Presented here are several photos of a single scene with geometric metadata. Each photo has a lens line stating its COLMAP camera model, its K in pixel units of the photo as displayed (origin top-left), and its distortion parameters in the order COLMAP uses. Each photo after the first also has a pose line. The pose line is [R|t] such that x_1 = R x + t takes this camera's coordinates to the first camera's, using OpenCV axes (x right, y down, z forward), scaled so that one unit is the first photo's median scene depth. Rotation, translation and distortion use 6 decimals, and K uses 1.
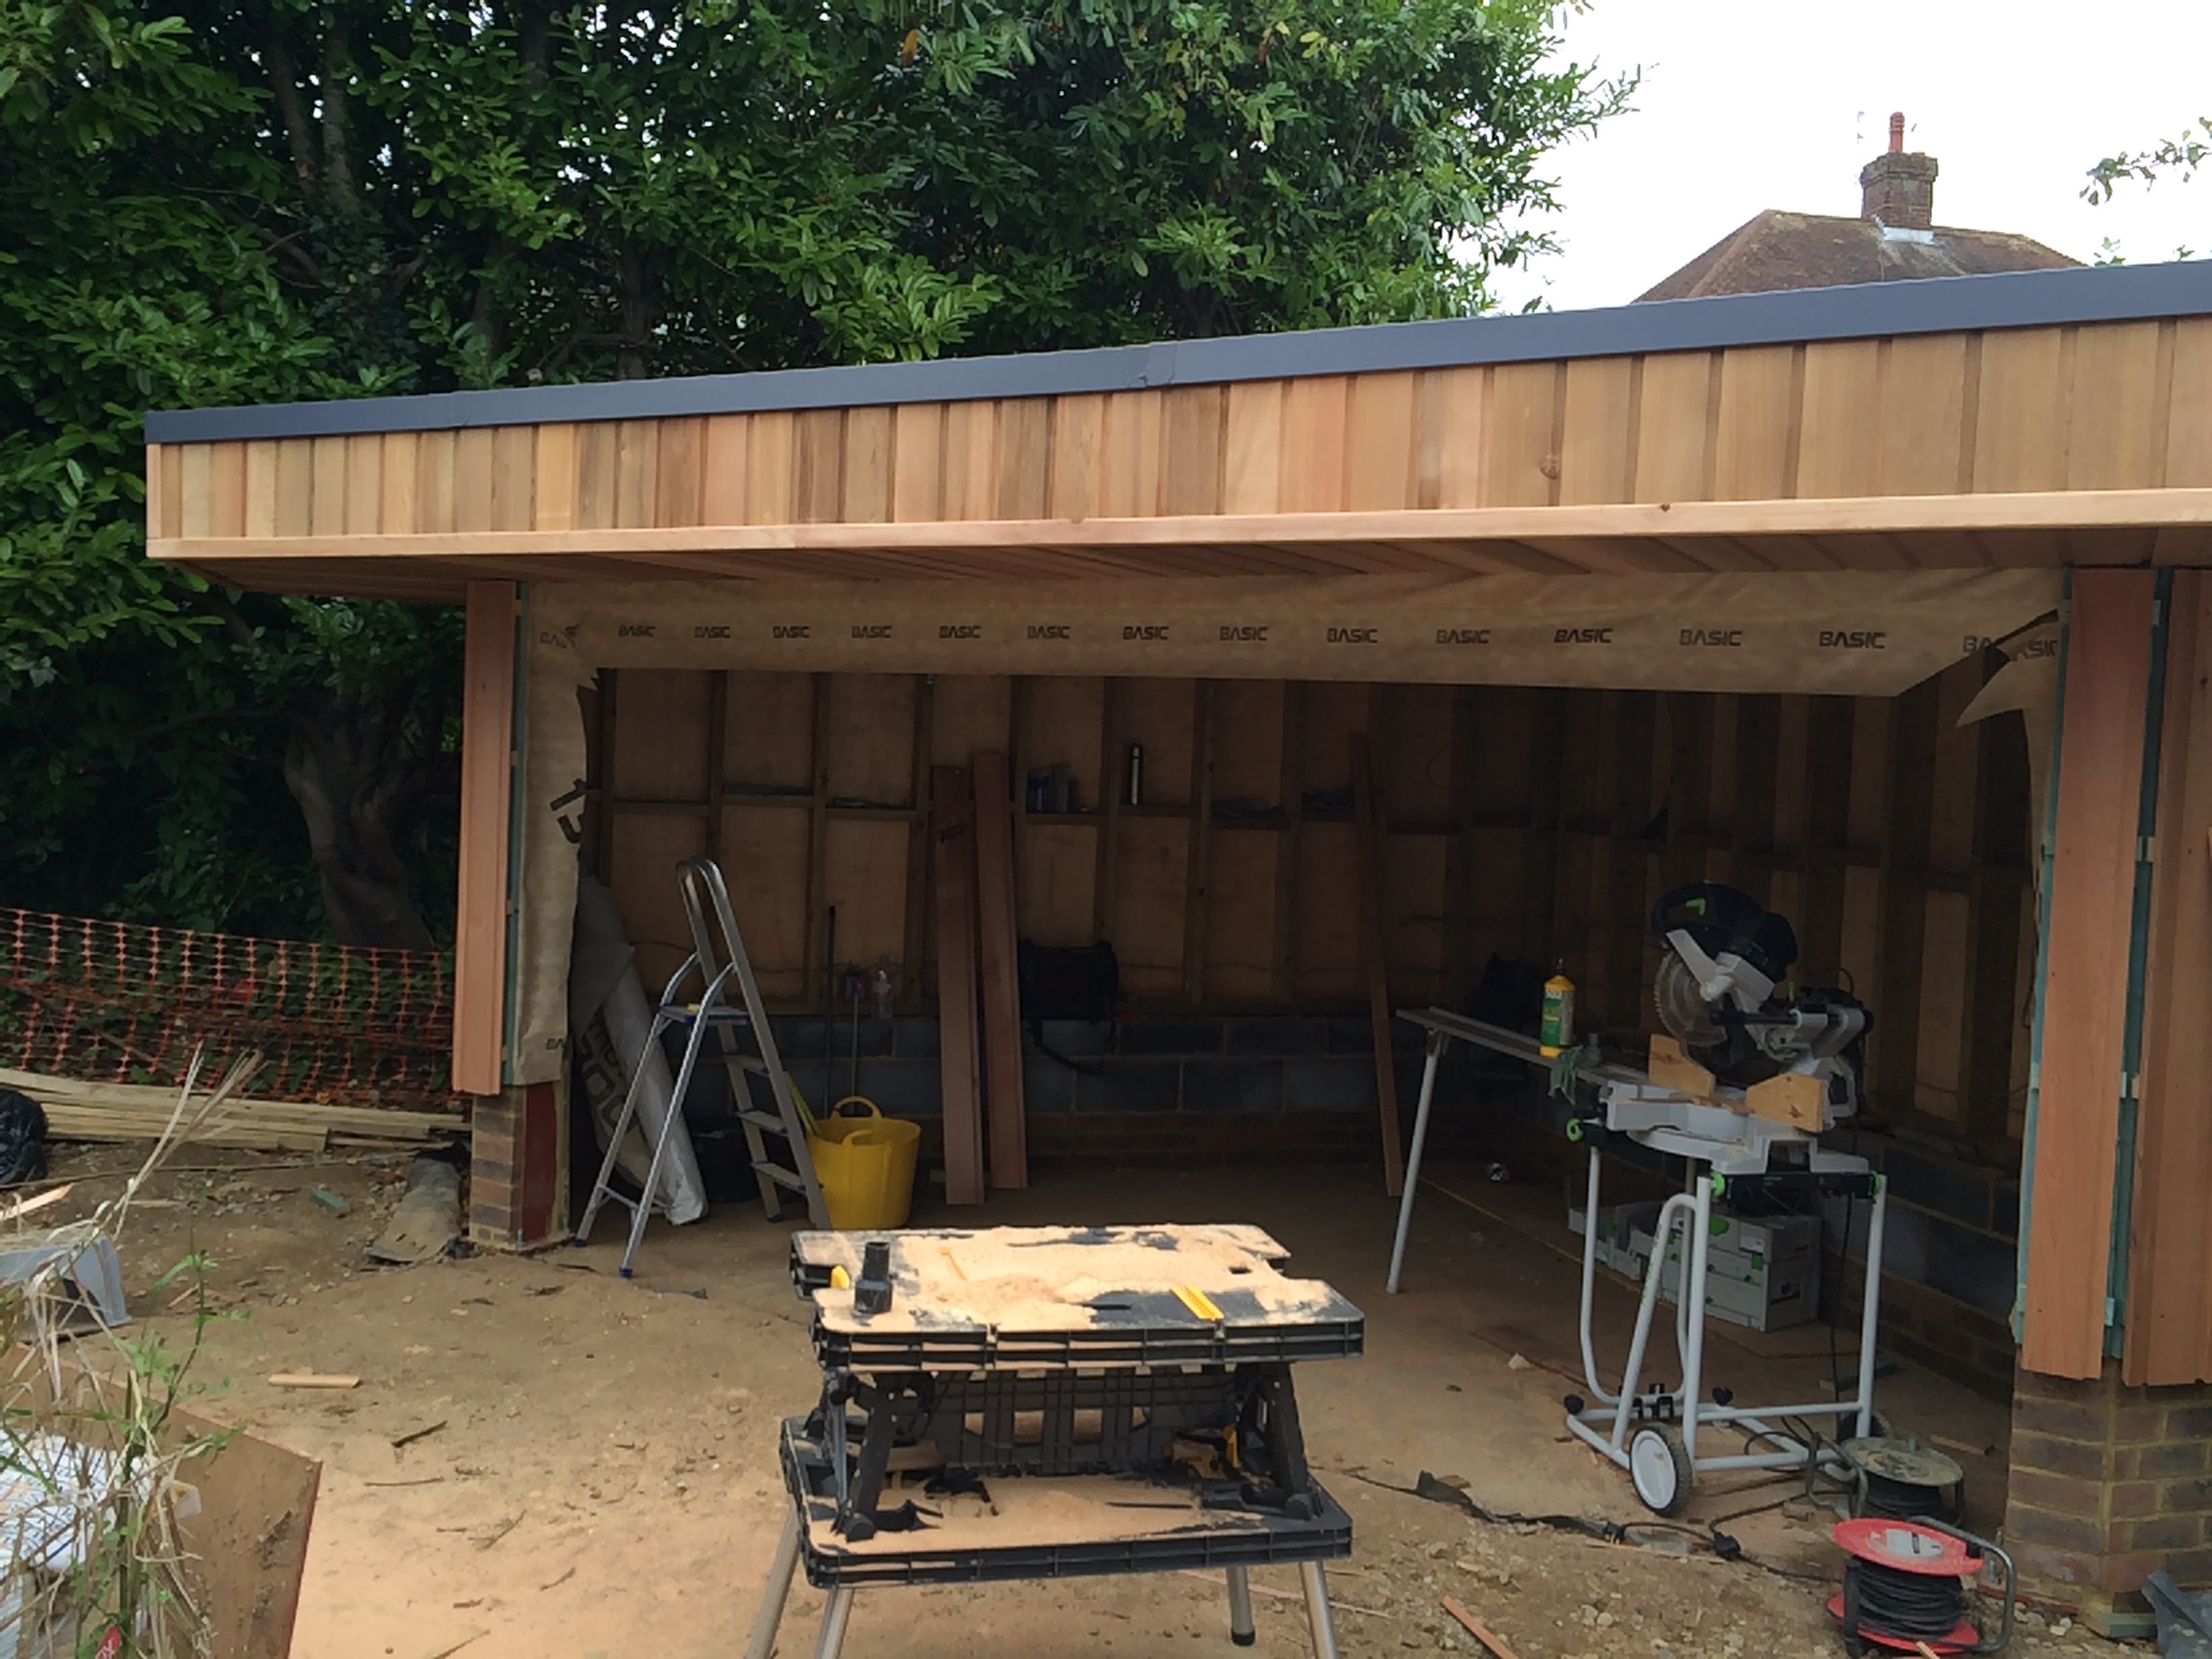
lens RADIAL K [[1943.6, 0, 1111.3], [0, 1943.6, 822.8], [0, 0, 1]] dist [0.088977, -0.120658]
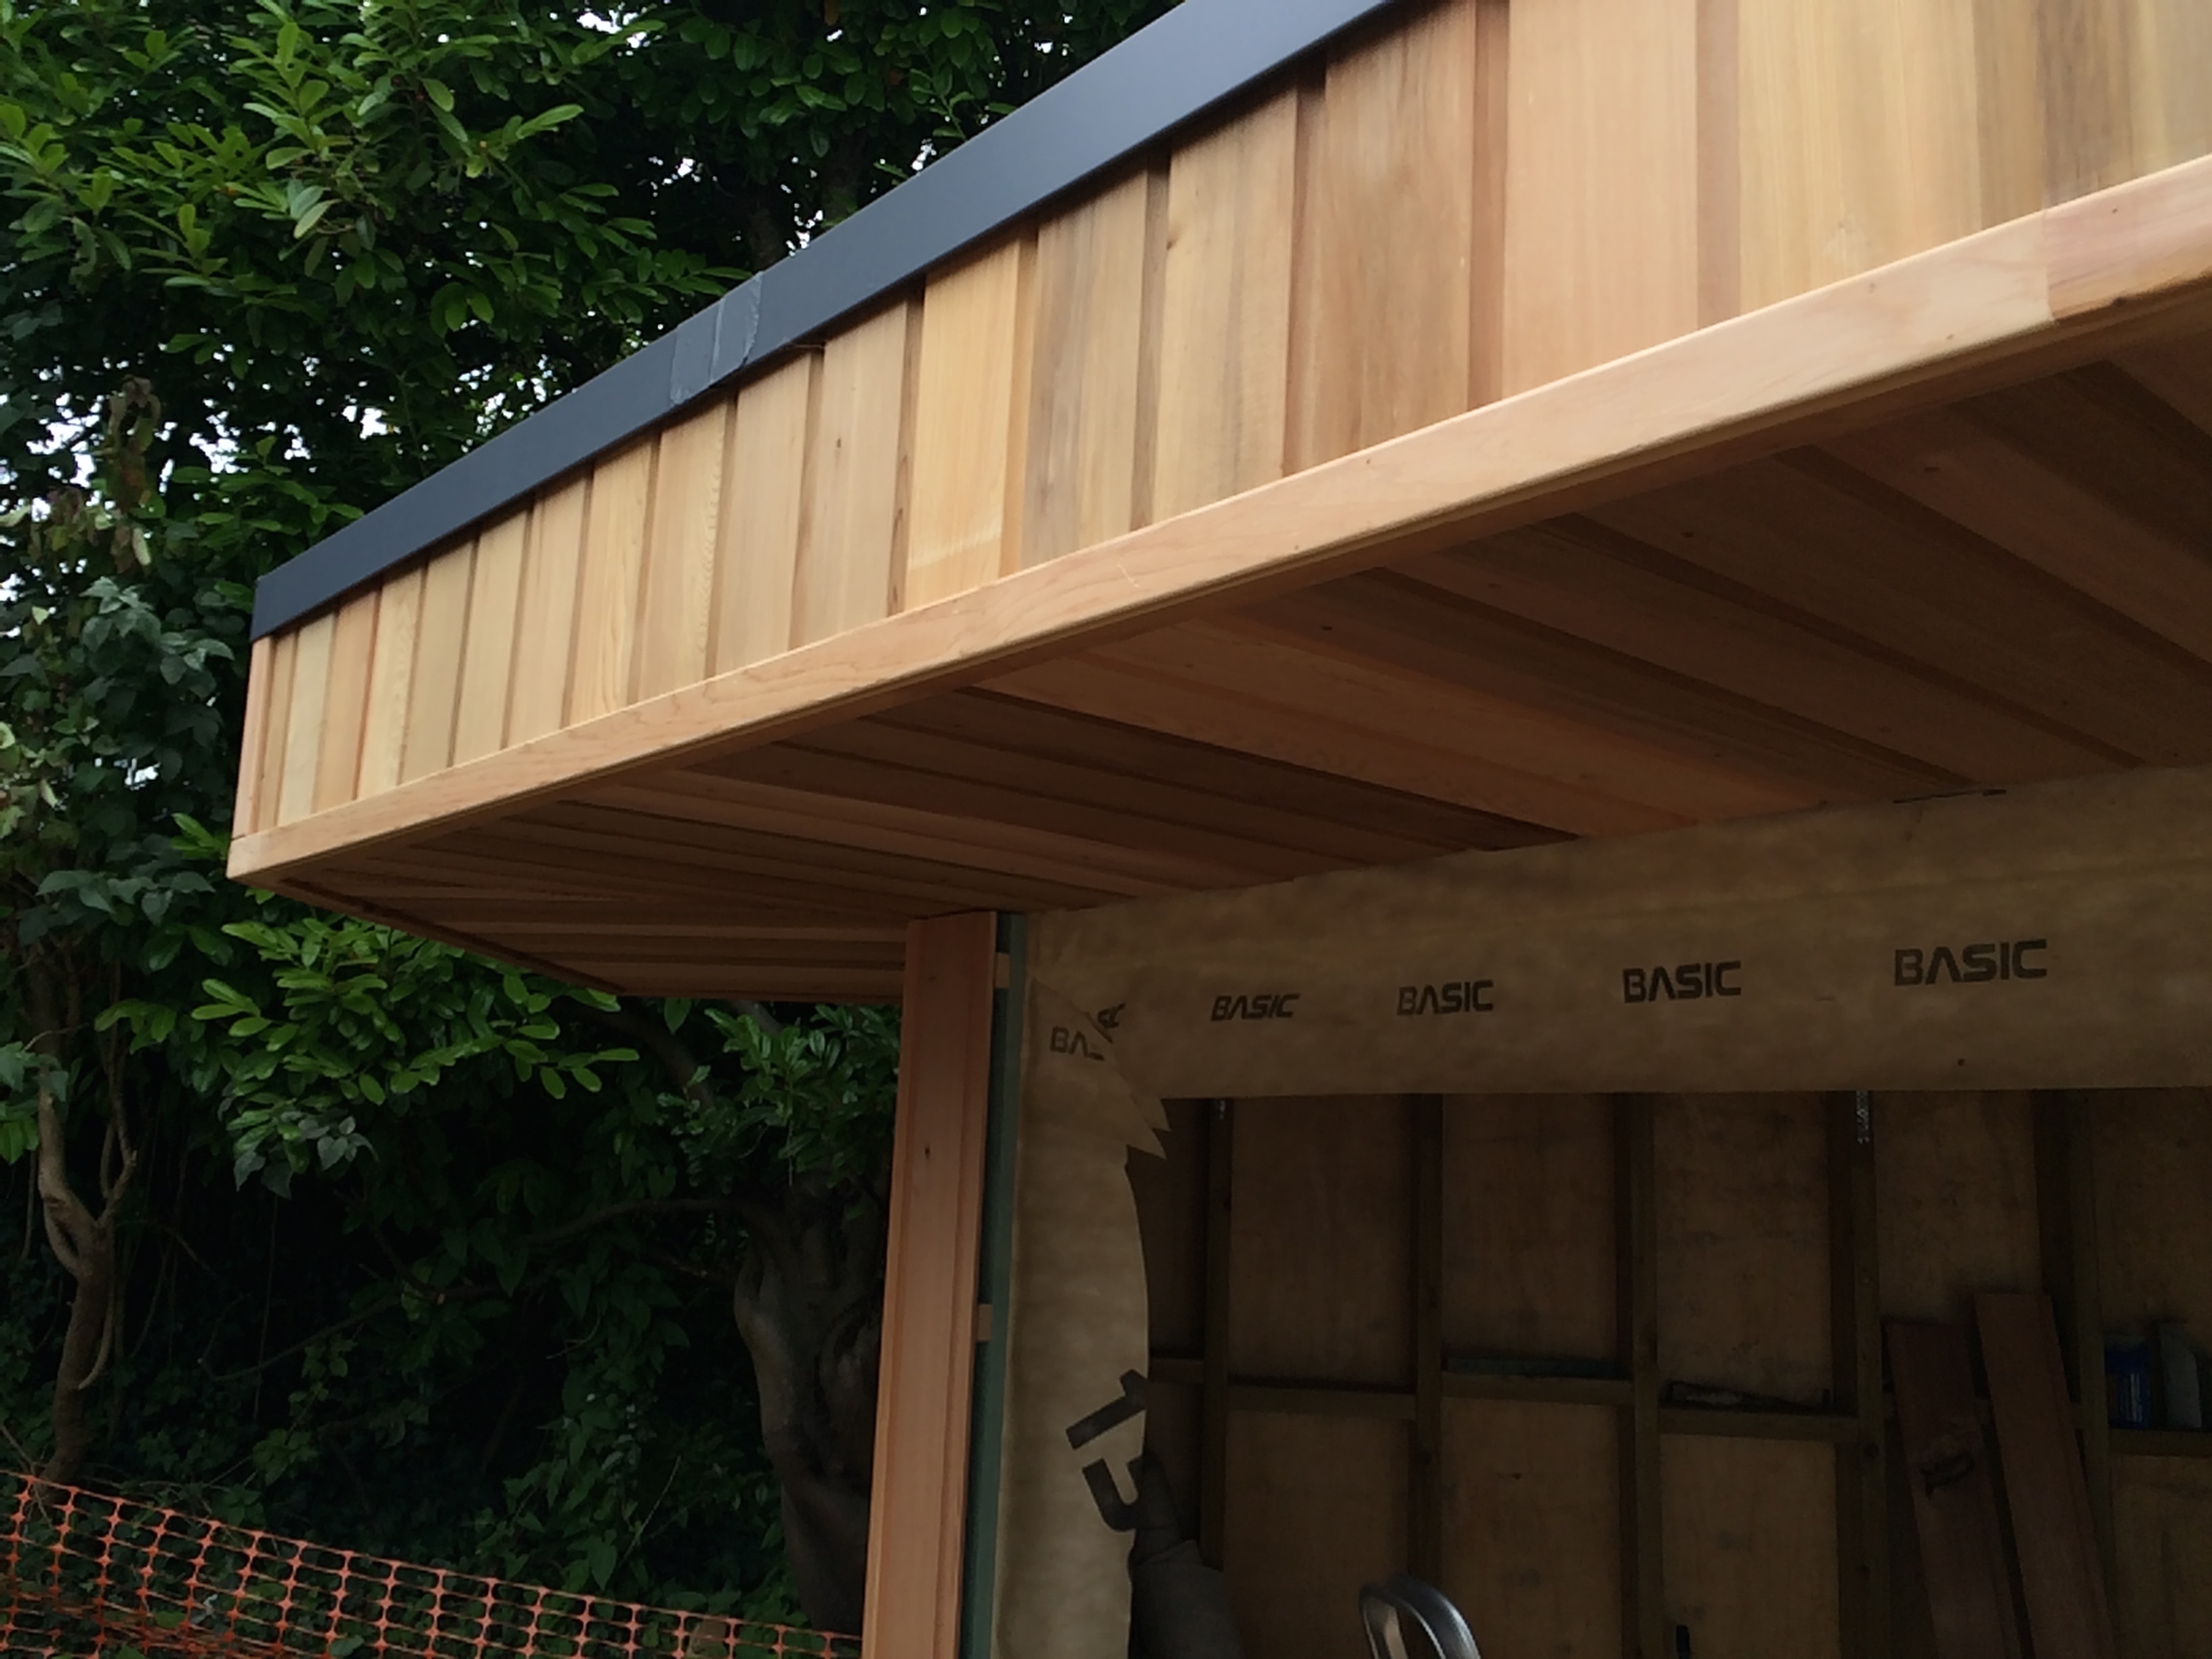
lens RADIAL K [[1885.4, 0, 1106.0], [0, 1885.4, 829.5], [0, 0, 1]] dist [0.081225, -0.108410]
pose [[0.944100, -0.065515, -0.323083, -0.117099], [-0.013542, 0.971518, -0.236578, -0.033577], [0.329380, 0.227729, 0.916323, 0.508375]]
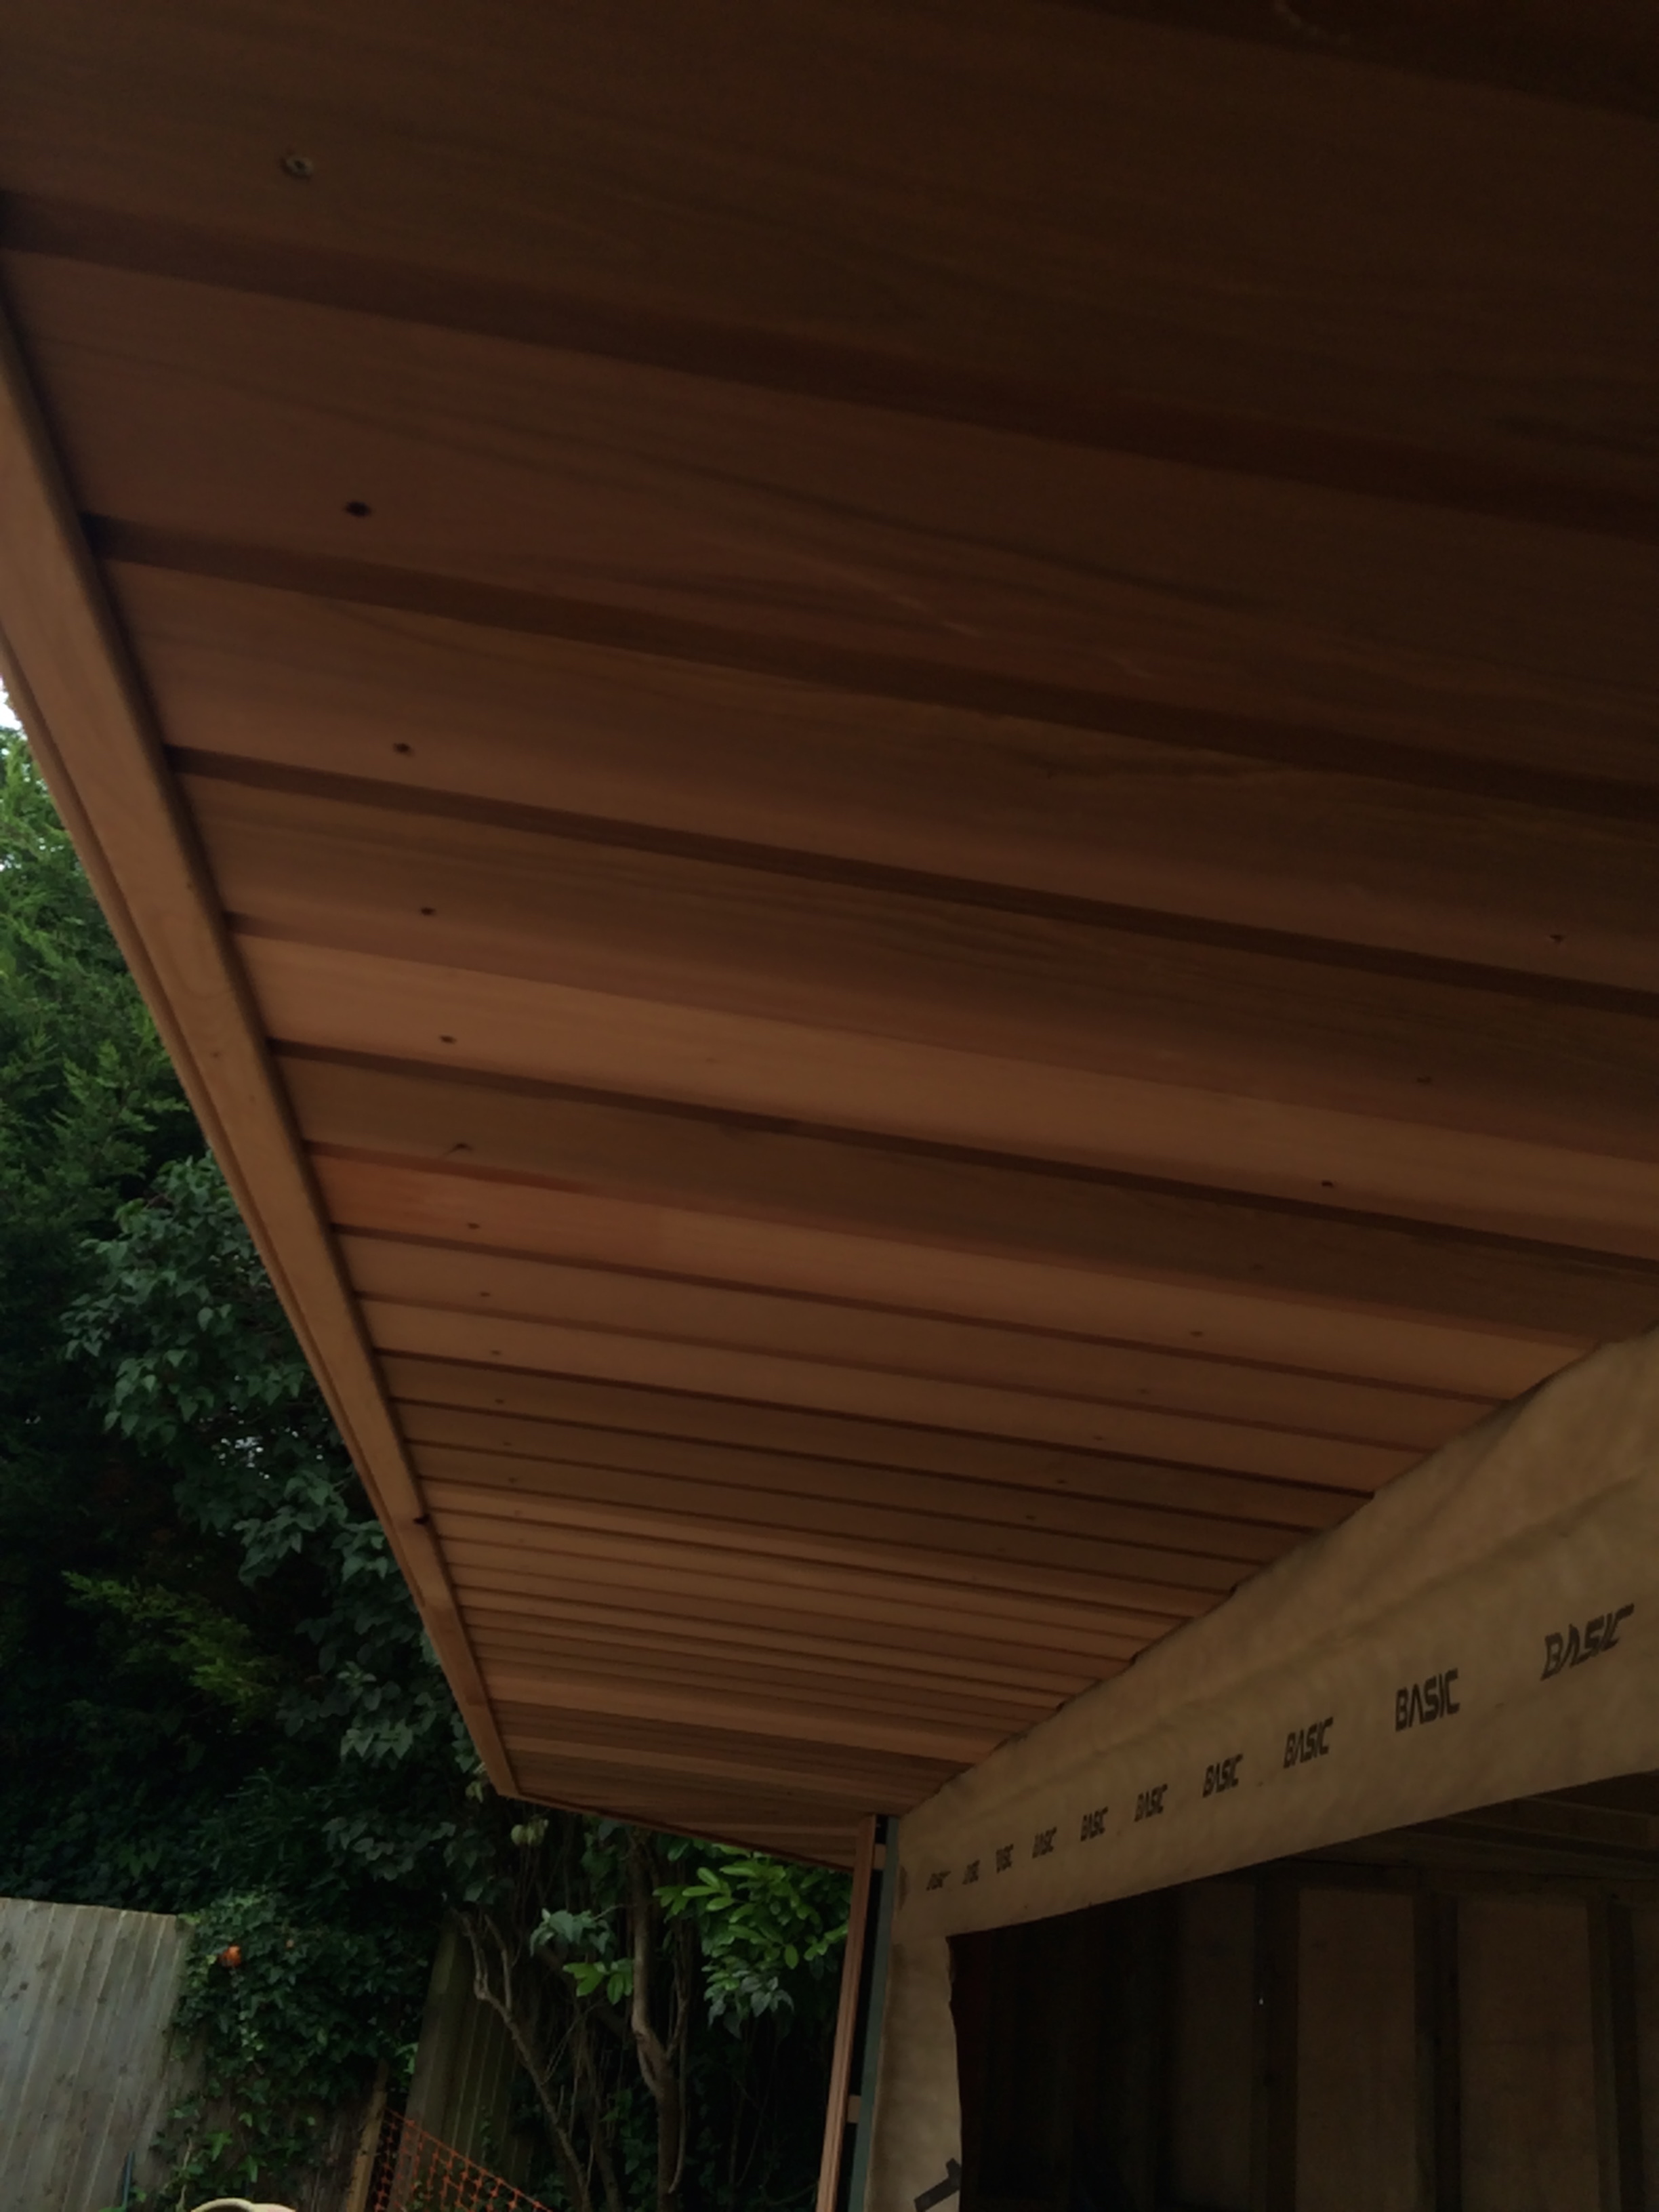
lens RADIAL K [[1885.4, 0, 829.5], [0, 1885.4, 1106.0], [0, 0, 1]] dist [0.081225, -0.108410]
pose [[0.580793, -0.332907, -0.742867, 0.221407], [-0.130455, 0.862699, -0.488601, -0.007924], [0.803530, 0.380687, 0.457621, 0.488647]]
